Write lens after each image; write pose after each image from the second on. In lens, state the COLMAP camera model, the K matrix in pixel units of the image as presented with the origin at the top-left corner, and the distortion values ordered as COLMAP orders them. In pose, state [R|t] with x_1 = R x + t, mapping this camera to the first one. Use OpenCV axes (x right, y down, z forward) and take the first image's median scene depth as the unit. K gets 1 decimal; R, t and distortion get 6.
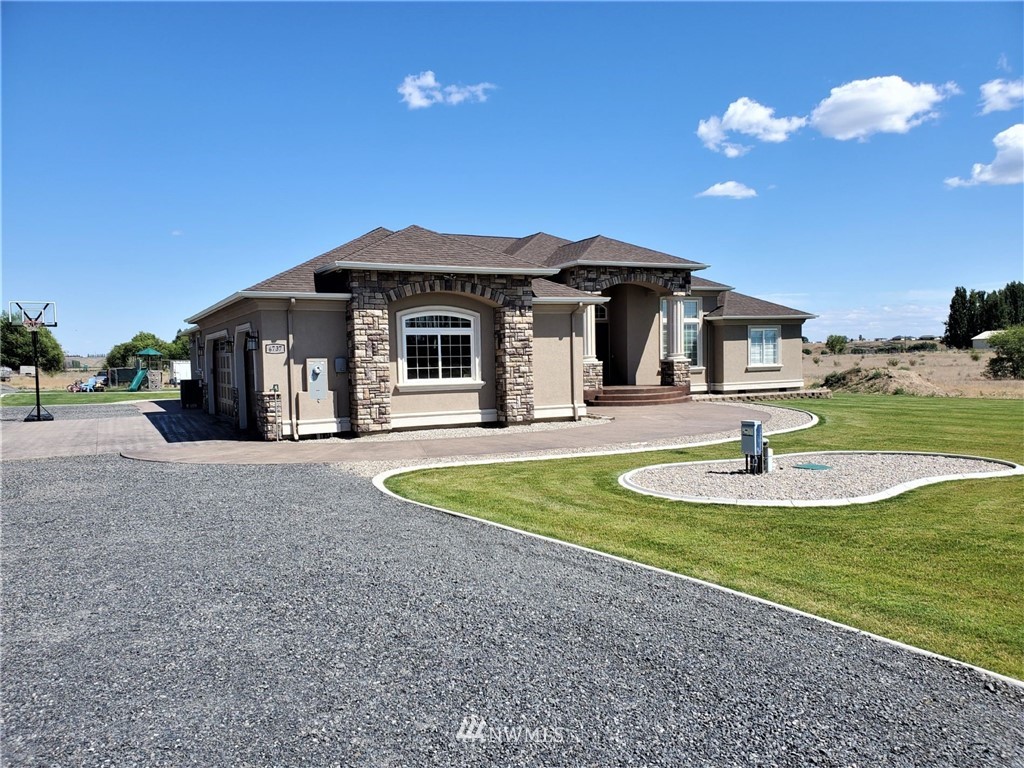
lens RADIAL K [[806.5, 0, 512.0], [0, 806.5, 384.0], [0, 0, 1]] dist [-0.008112, -0.008742]
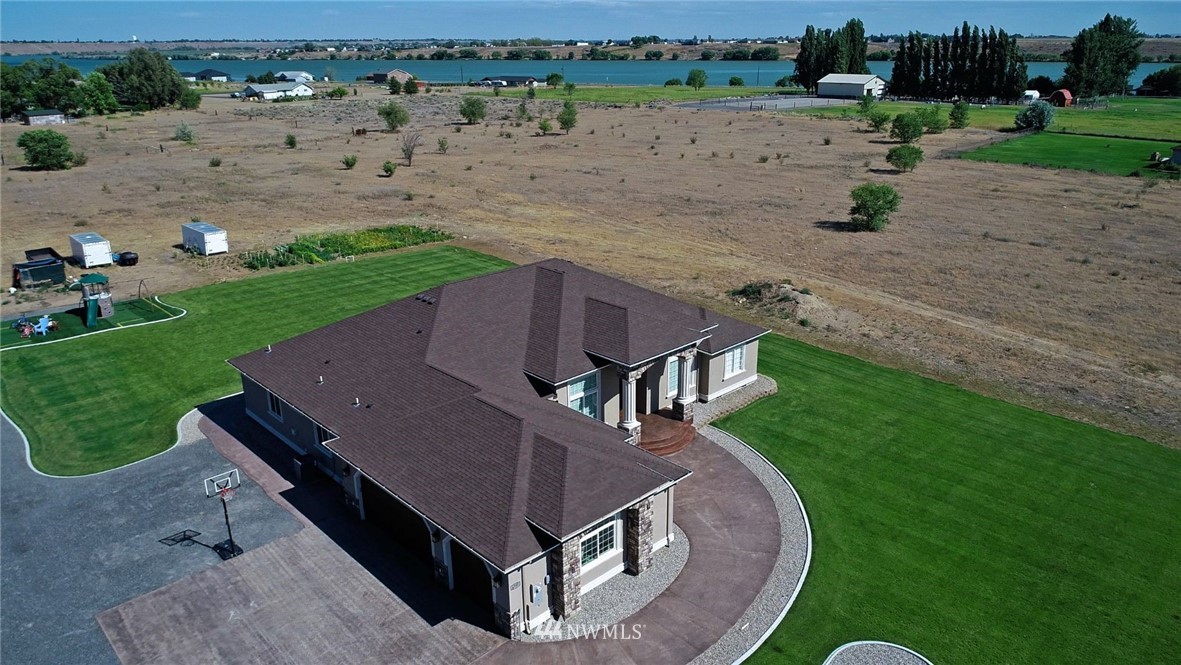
lens RADIAL K [[811.1, 0, 590.5], [0, 811.1, 332.5], [0, 0, 1]] dist [0.006193, 0.000829]
pose [[0.961911, -0.084576, 0.259951, -0.453286], [0.000763, 0.951762, 0.306837, -0.858954], [-0.273362, -0.294951, 0.915575, -0.274420]]
